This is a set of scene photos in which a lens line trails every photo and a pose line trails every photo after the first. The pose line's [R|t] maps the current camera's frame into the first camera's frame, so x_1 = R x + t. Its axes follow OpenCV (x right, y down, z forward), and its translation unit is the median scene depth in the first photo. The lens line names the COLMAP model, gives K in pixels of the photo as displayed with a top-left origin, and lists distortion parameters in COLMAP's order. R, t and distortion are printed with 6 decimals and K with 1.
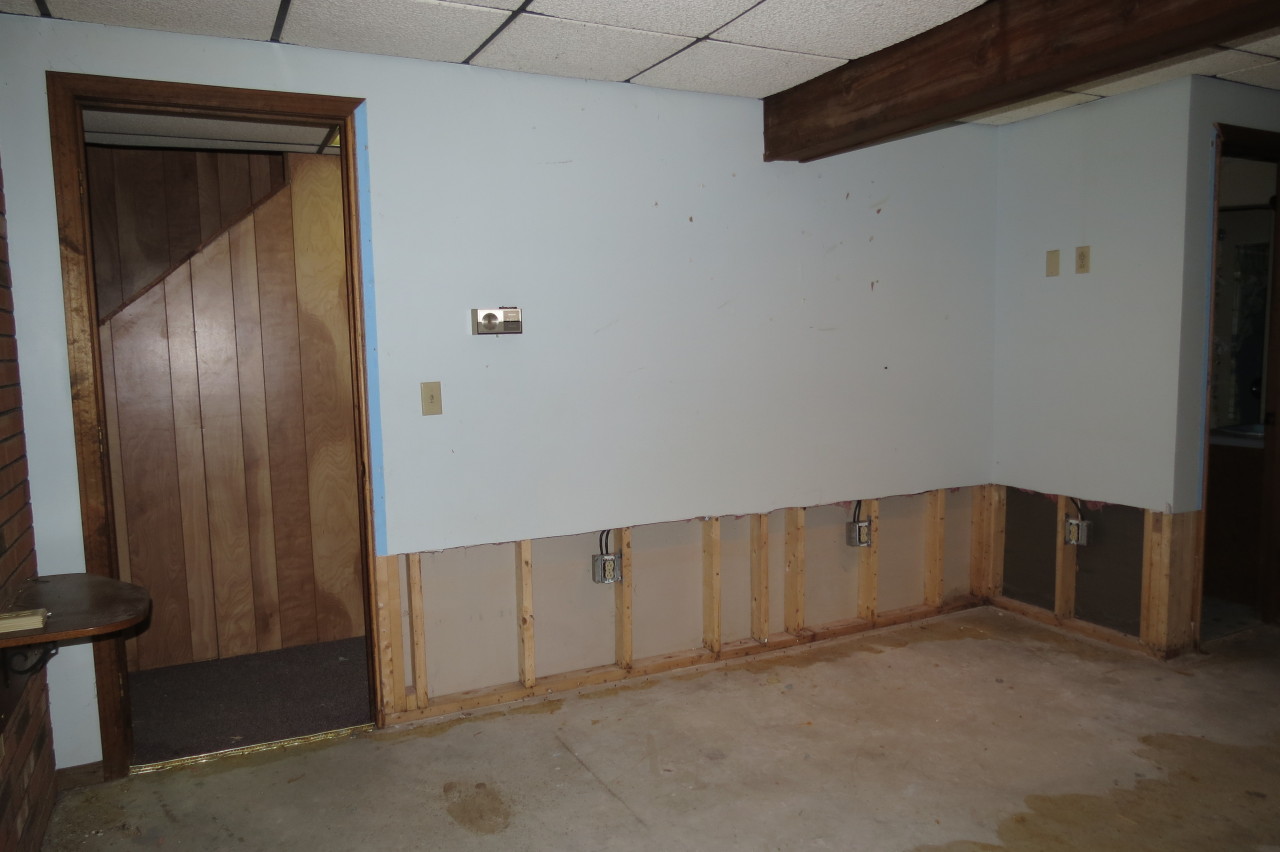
lens RADIAL K [[908.2, 0, 641.5], [0, 908.2, 428.8], [0, 0, 1]] dist [-0.037541, 0.020617]
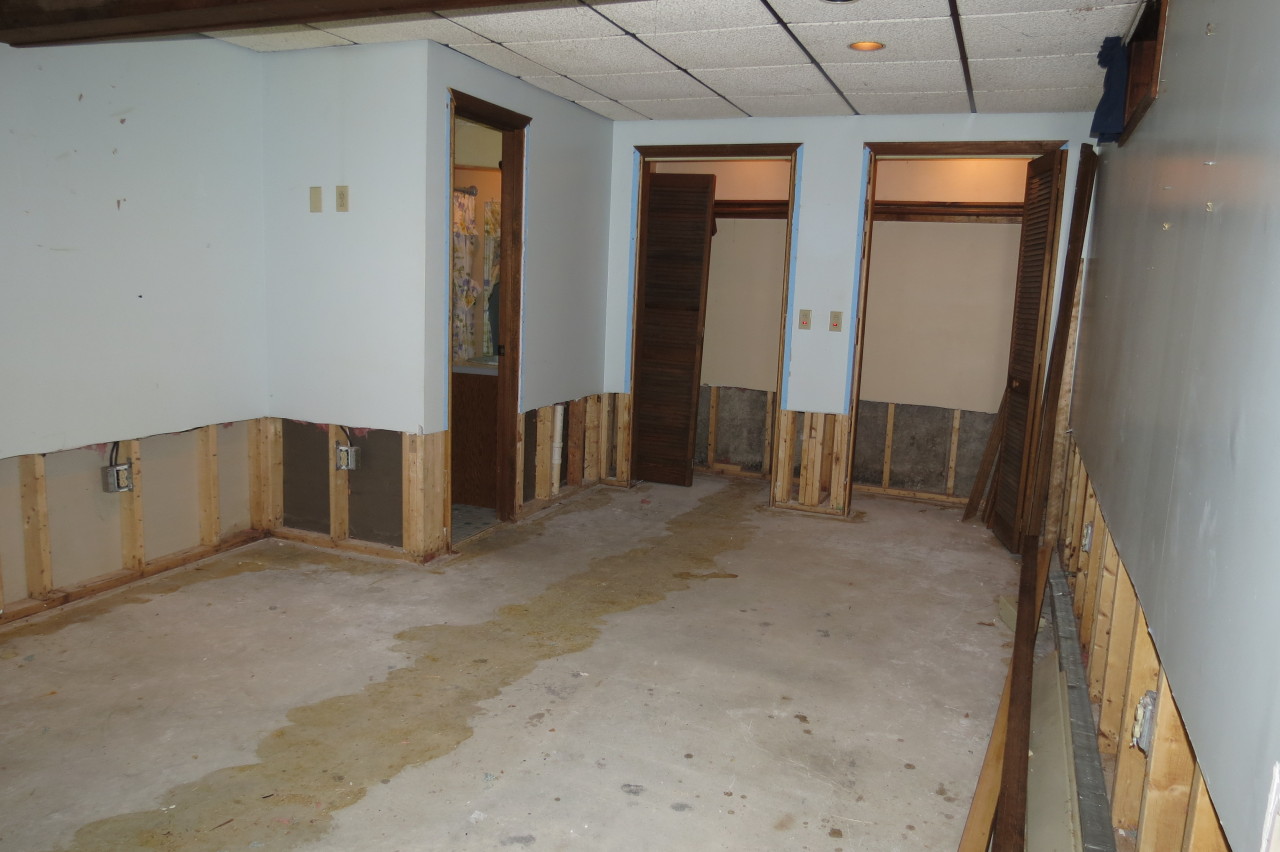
lens RADIAL K [[908.2, 0, 641.5], [0, 908.2, 428.8], [0, 0, 1]] dist [-0.037541, 0.020617]
pose [[0.748095, -0.058316, 0.661025, 0.041560], [0.012543, 0.997196, 0.073778, 0.006243], [-0.663473, -0.046901, 0.746728, -0.027533]]
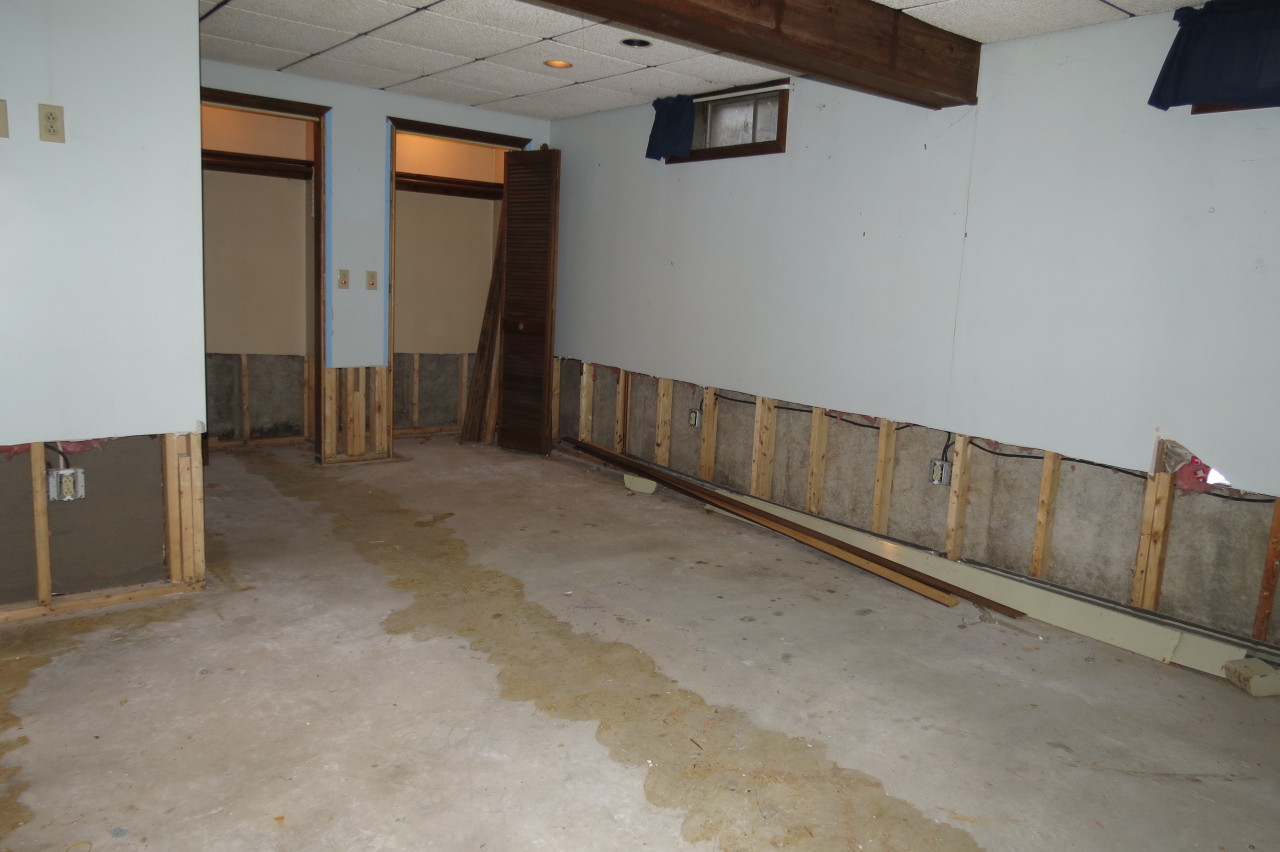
lens RADIAL K [[908.2, 0, 641.5], [0, 908.2, 428.8], [0, 0, 1]] dist [-0.037541, 0.020617]
pose [[-0.222487, -0.154180, 0.962667, -0.375265], [0.046870, 0.984583, 0.168522, -0.040715], [-0.973808, 0.082614, -0.211830, 0.708302]]
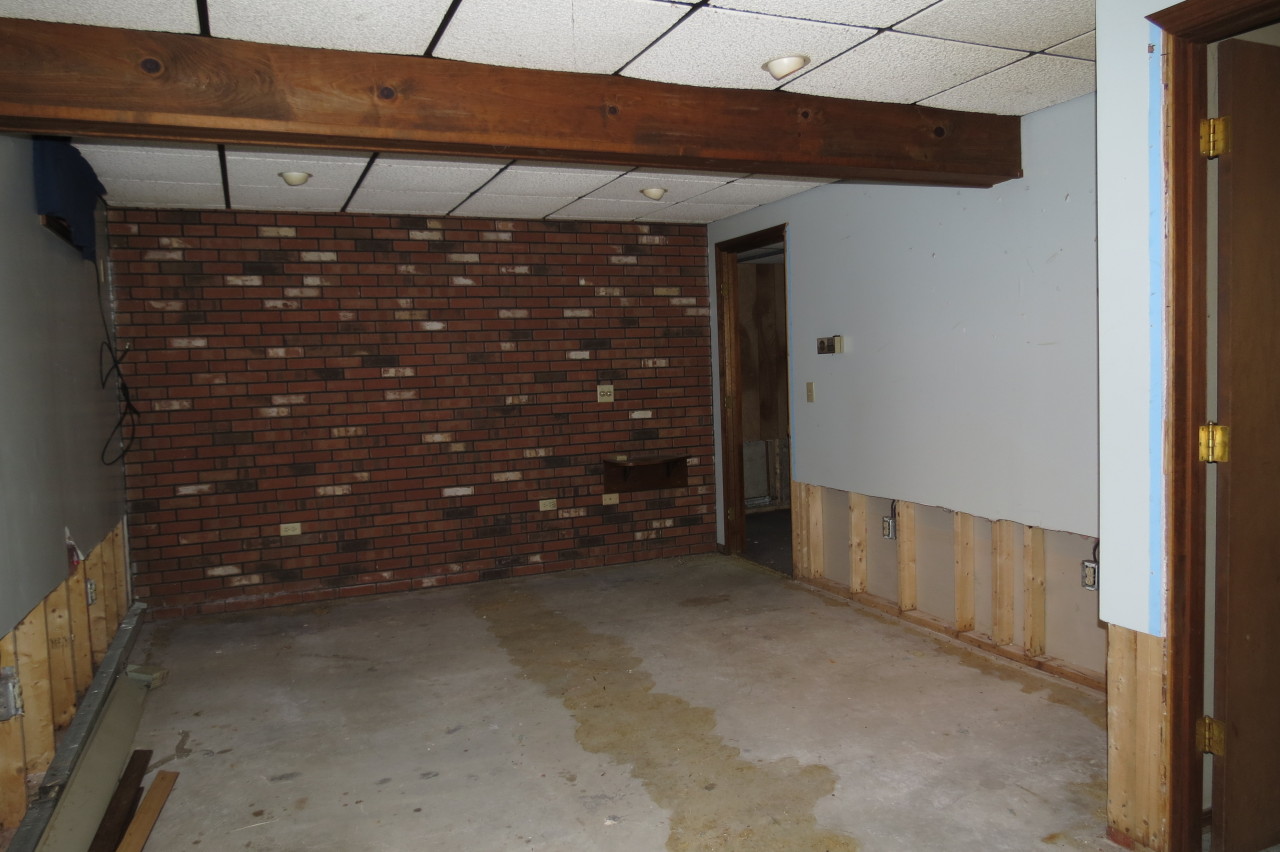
lens RADIAL K [[908.2, 0, 641.5], [0, 908.2, 428.8], [0, 0, 1]] dist [-0.037541, 0.020617]
pose [[-0.050583, 0.088863, -0.994759, 1.182283], [-0.060159, 0.993954, 0.091850, -0.083136], [0.996906, 0.064490, -0.044932, 0.631941]]
